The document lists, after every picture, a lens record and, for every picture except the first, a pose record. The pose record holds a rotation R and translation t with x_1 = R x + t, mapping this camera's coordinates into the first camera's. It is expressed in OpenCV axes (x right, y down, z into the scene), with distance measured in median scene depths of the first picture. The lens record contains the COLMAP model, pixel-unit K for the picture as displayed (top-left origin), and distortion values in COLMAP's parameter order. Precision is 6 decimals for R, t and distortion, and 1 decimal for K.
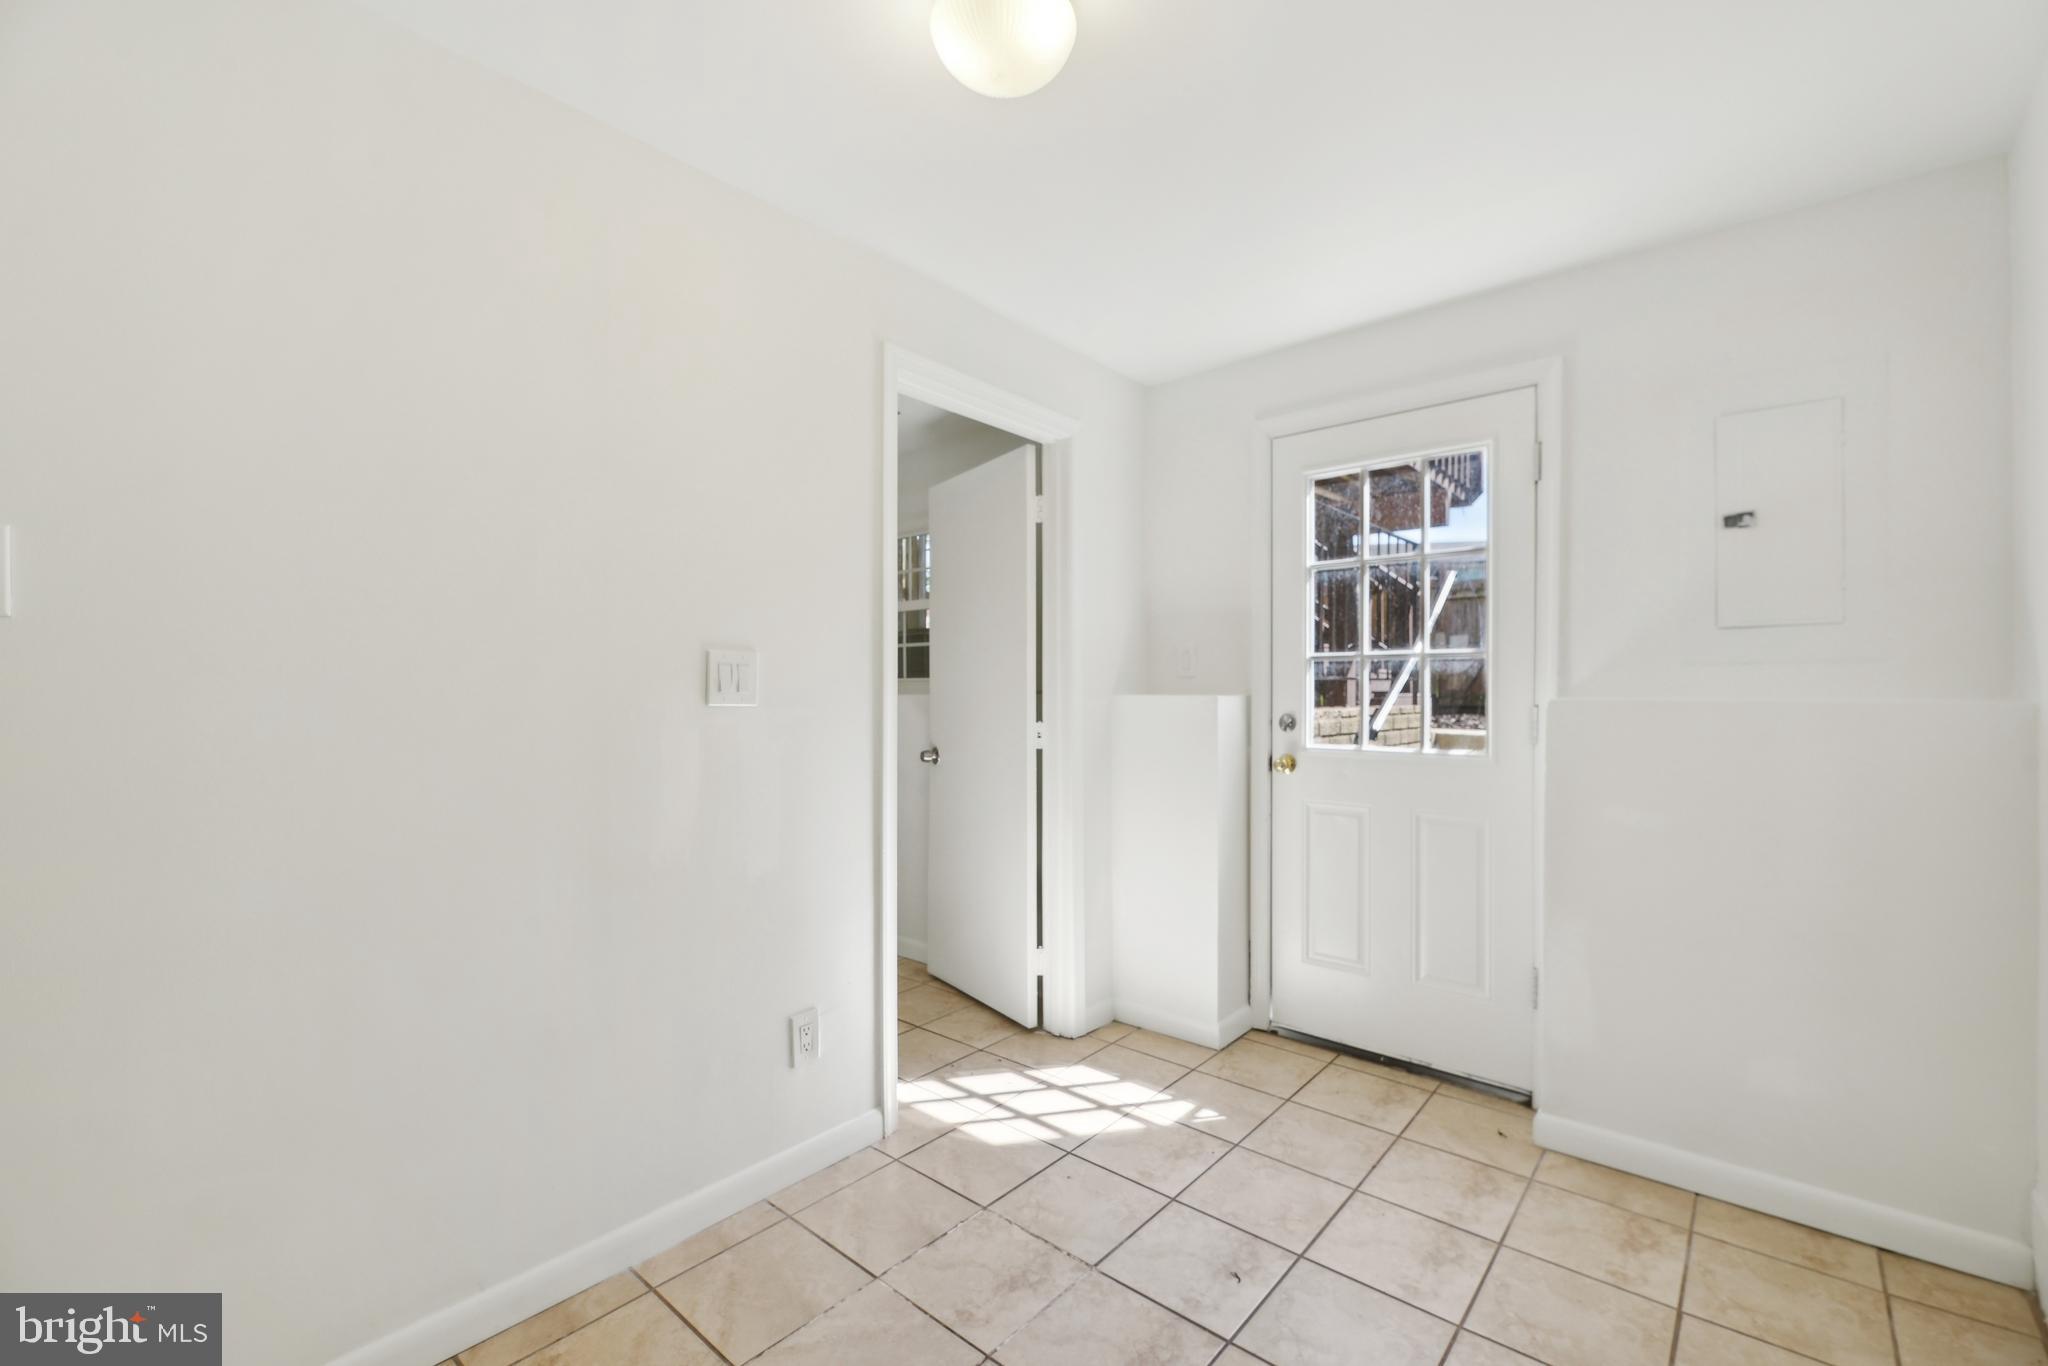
lens RADIAL K [[842.7, 0, 1016.0], [0, 842.7, 692.8], [0, 0, 1]] dist [-0.000662, 0.000061]
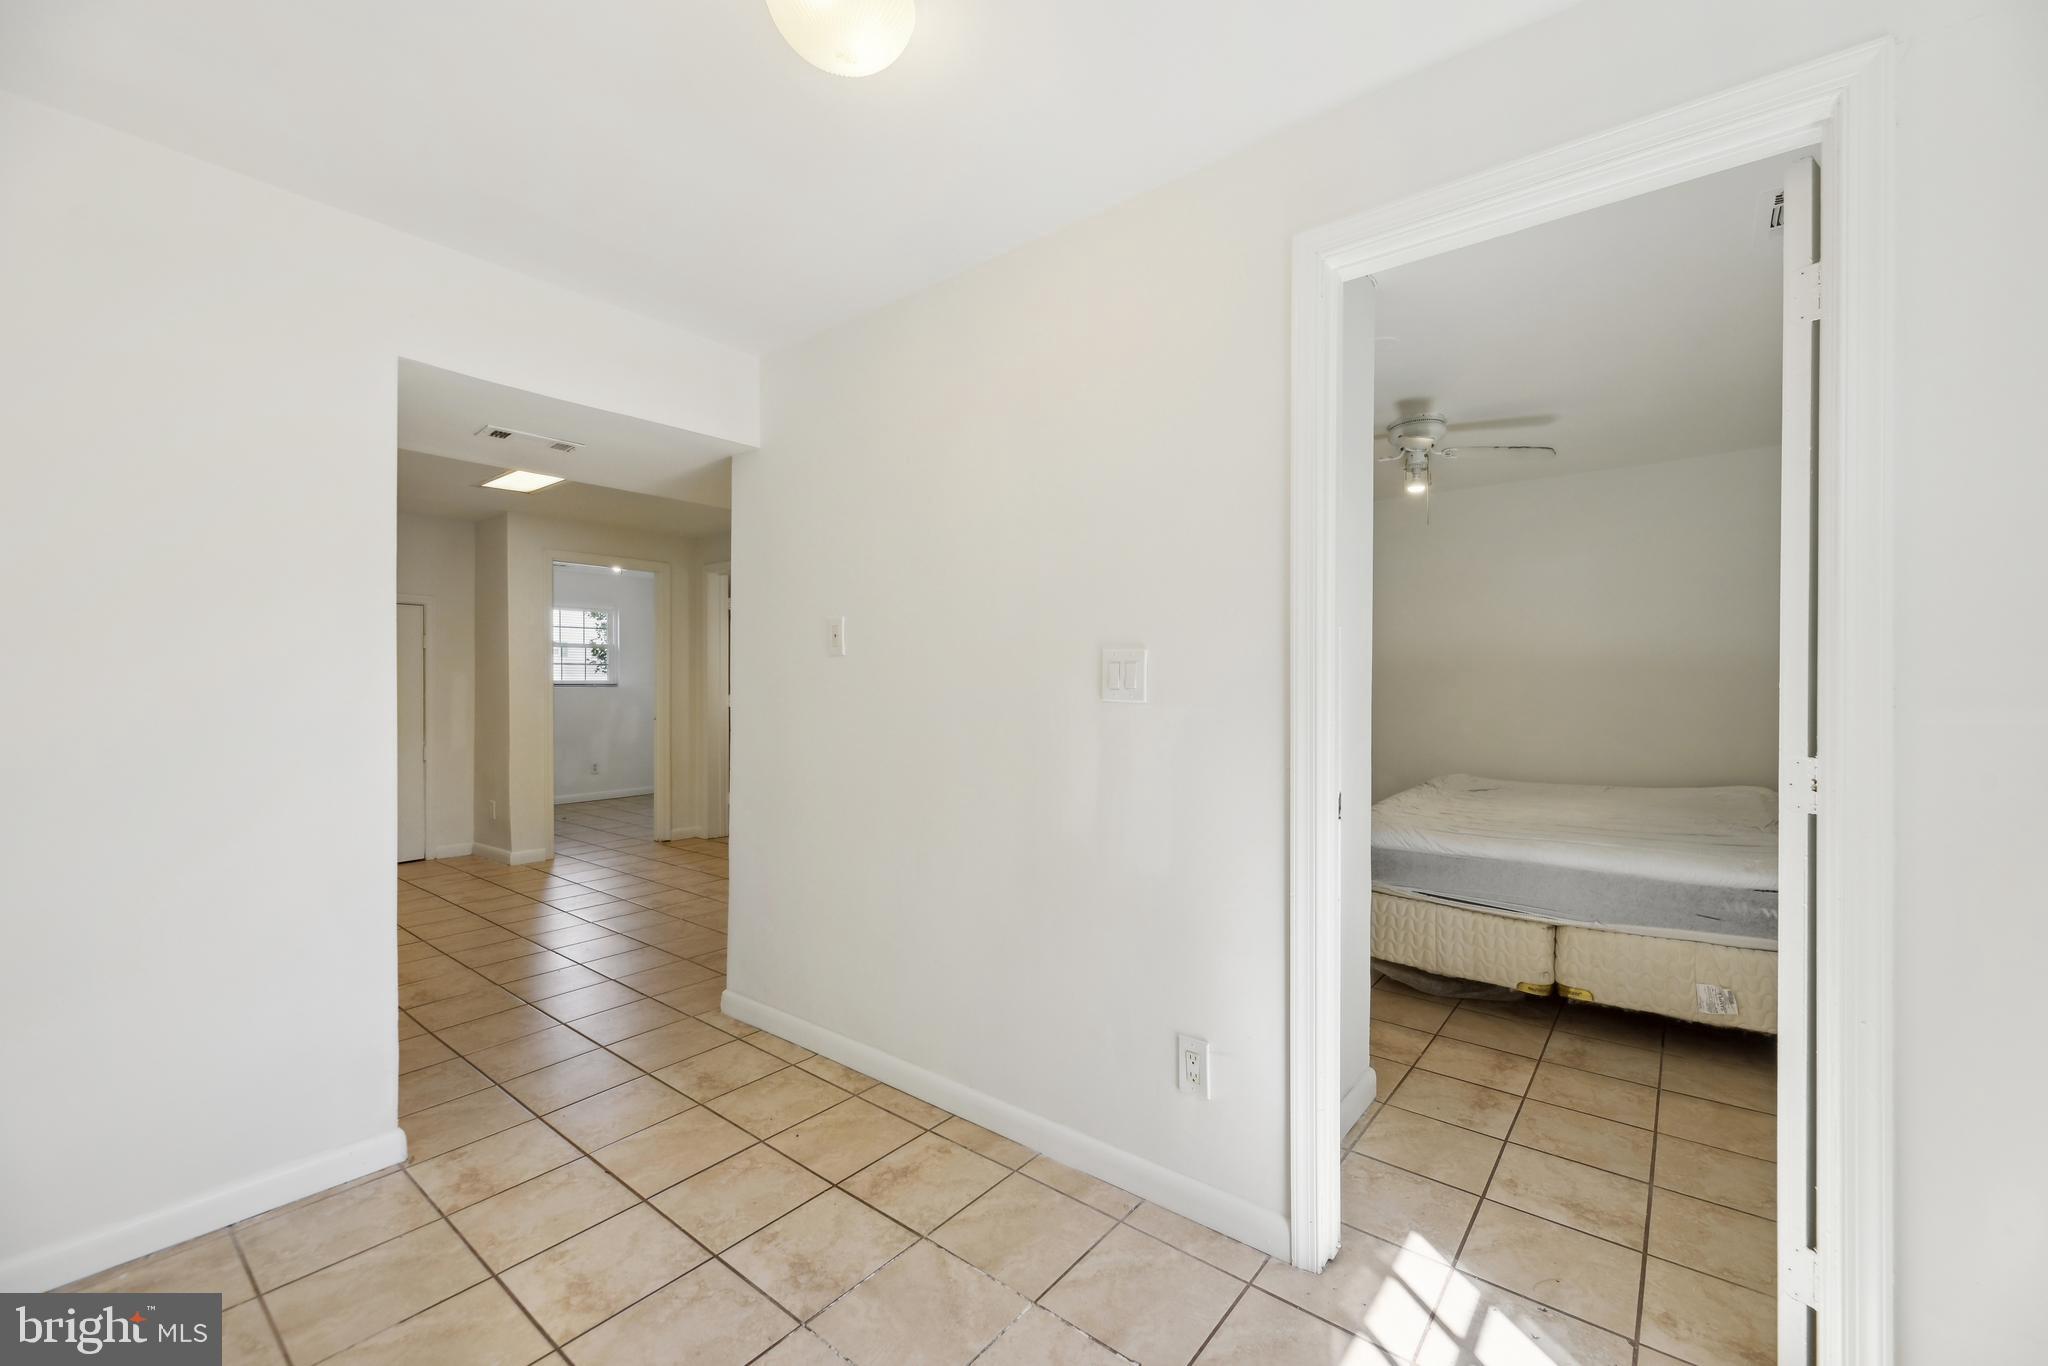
lens RADIAL K [[843.4, 0, 1052.1], [0, 843.4, 659.2], [0, 0, 1]] dist [-0.000865, -0.000316]
pose [[0.060781, -0.018443, -0.997981, 0.698368], [0.004081, 0.999826, -0.018229, -0.017599], [0.998143, -0.002965, 0.060845, 0.834883]]
